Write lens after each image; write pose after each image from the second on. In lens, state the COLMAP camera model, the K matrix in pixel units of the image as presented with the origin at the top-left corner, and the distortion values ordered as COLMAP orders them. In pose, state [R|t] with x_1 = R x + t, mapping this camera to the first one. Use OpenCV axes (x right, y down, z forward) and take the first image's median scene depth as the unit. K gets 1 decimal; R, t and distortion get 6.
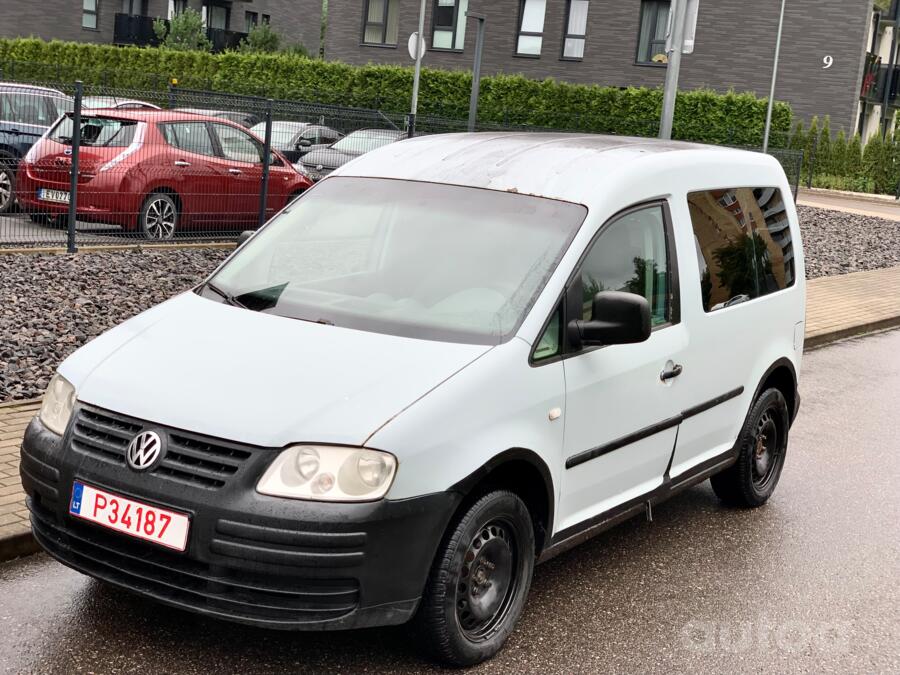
lens RADIAL K [[1326.3, 0, 450.0], [0, 1326.3, 337.5], [0, 0, 1]] dist [0.108293, -0.120054]
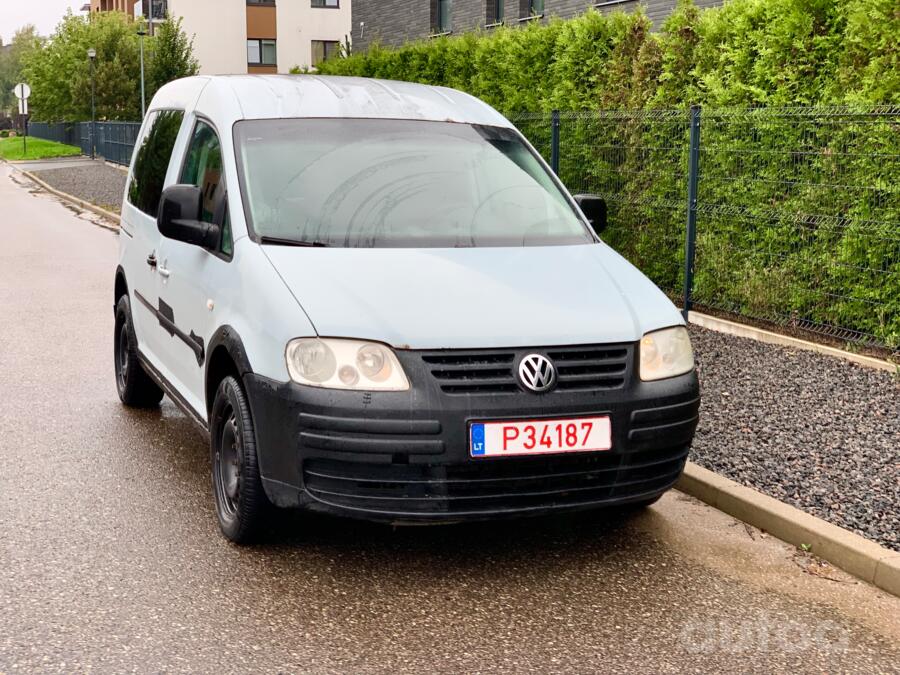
lens RADIAL K [[1323.2, 0, 438.8], [0, 1323.2, 332.1], [0, 0, 1]] dist [0.095979, -0.002156]
pose [[0.582697, -0.175486, 0.793517, -1.075479], [0.158626, 0.982187, 0.100728, -0.061753], [-0.797058, 0.067178, 0.600154, 0.438320]]
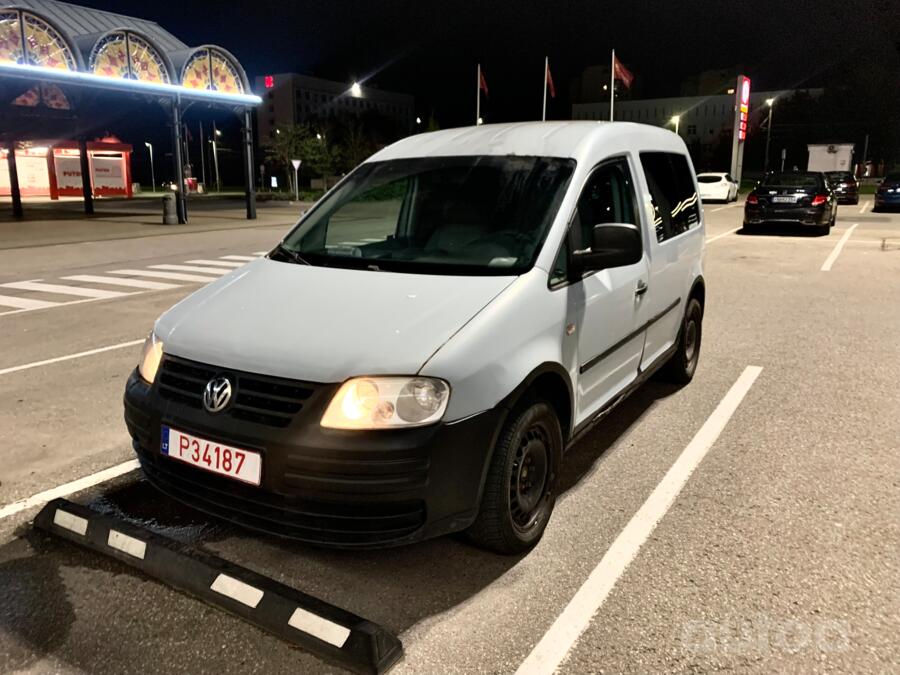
lens RADIAL K [[682.4, 0, 446.3], [0, 682.4, 329.4], [0, 0, 1]] dist [0.075484, -0.095835]
pose [[0.996514, -0.083118, 0.007174, -0.040103], [0.082612, 0.995117, 0.054003, 0.015967], [-0.011627, -0.053222, 0.998515, 0.429699]]
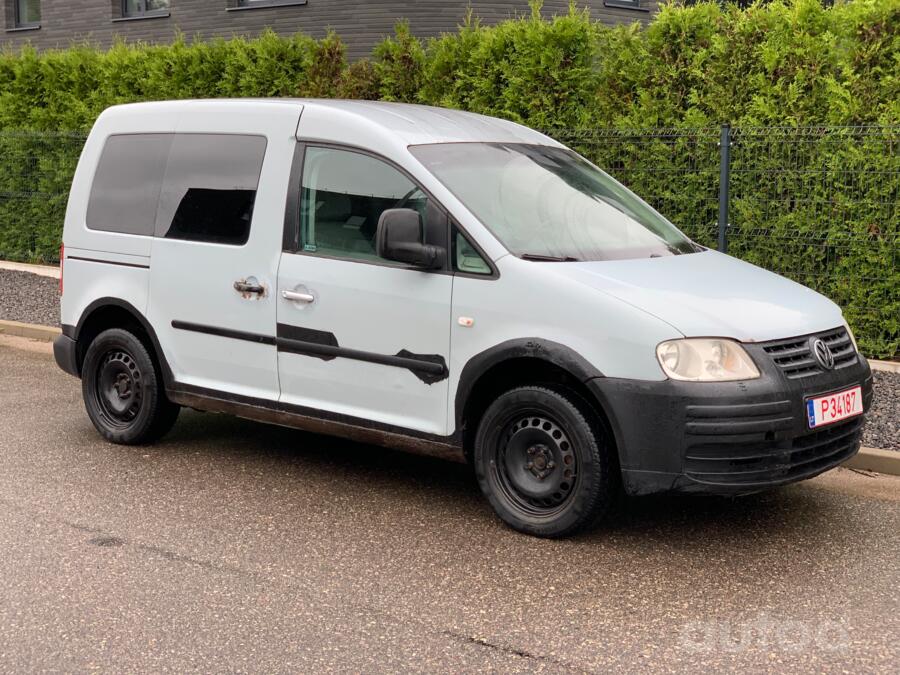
lens RADIAL K [[1326.3, 0, 450.0], [0, 1326.3, 337.5], [0, 0, 1]] dist [0.108293, -0.120054]
pose [[0.108569, -0.198369, 0.974096, -1.465224], [0.166891, 0.969617, 0.178856, -0.209872], [-0.979980, 0.143150, 0.138377, 1.158248]]
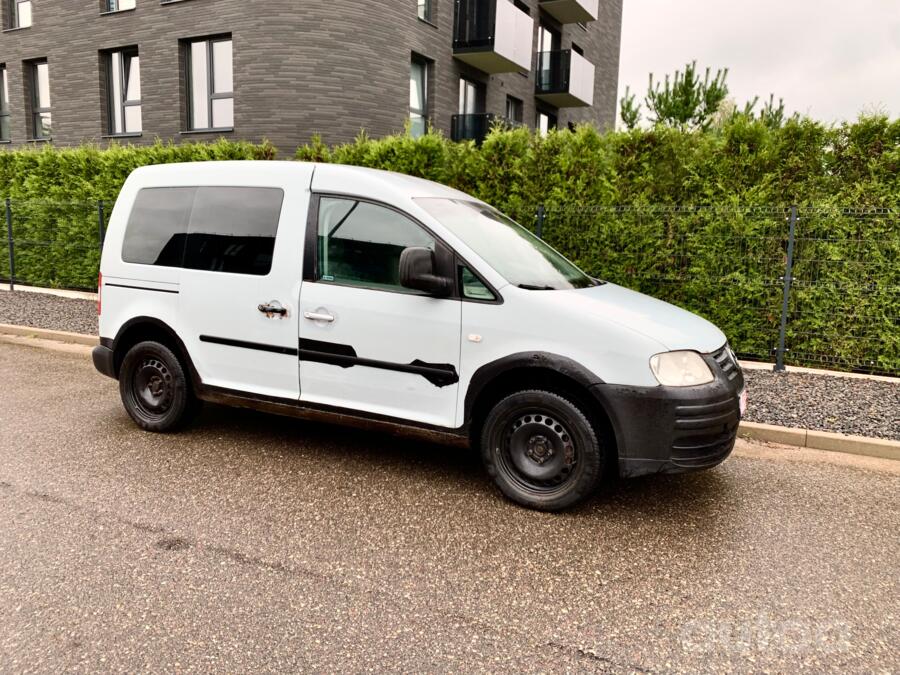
lens RADIAL K [[682.4, 0, 446.3], [0, 682.4, 329.4], [0, 0, 1]] dist [0.075484, -0.095835]
pose [[-0.117142, -0.201849, 0.972386, -1.014277], [0.130824, 0.967458, 0.216586, -0.185327], [-0.984461, 0.152582, -0.086923, 1.415574]]
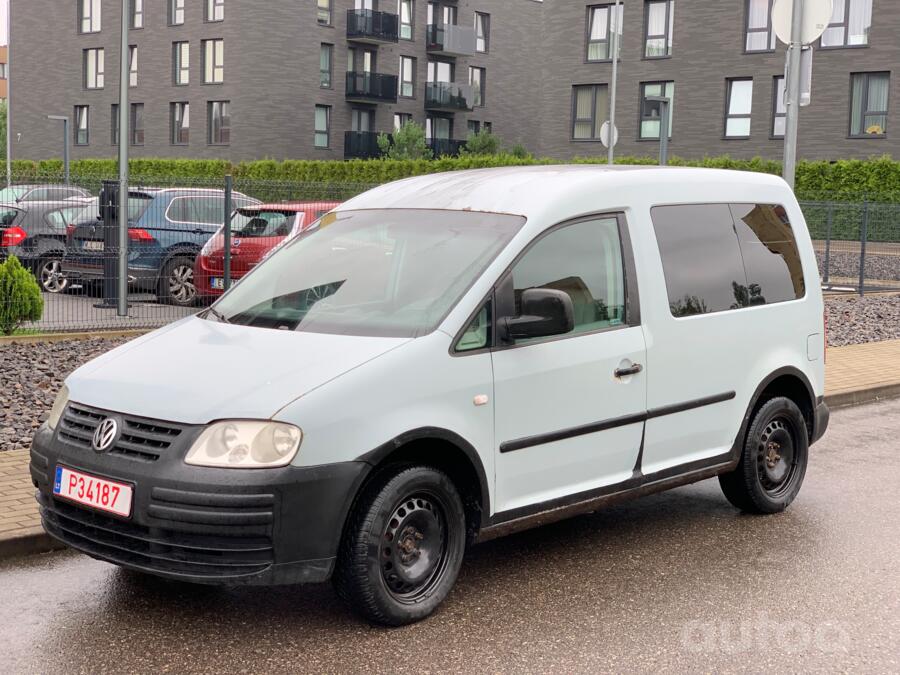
lens RADIAL K [[1326.3, 0, 450.0], [0, 1326.3, 337.5], [0, 0, 1]] dist [0.108293, -0.120054]
pose [[0.980412, -0.047684, -0.191098, 0.293308], [0.032770, 0.996219, -0.080457, 0.103104], [0.194212, 0.072619, 0.978268, -0.092904]]
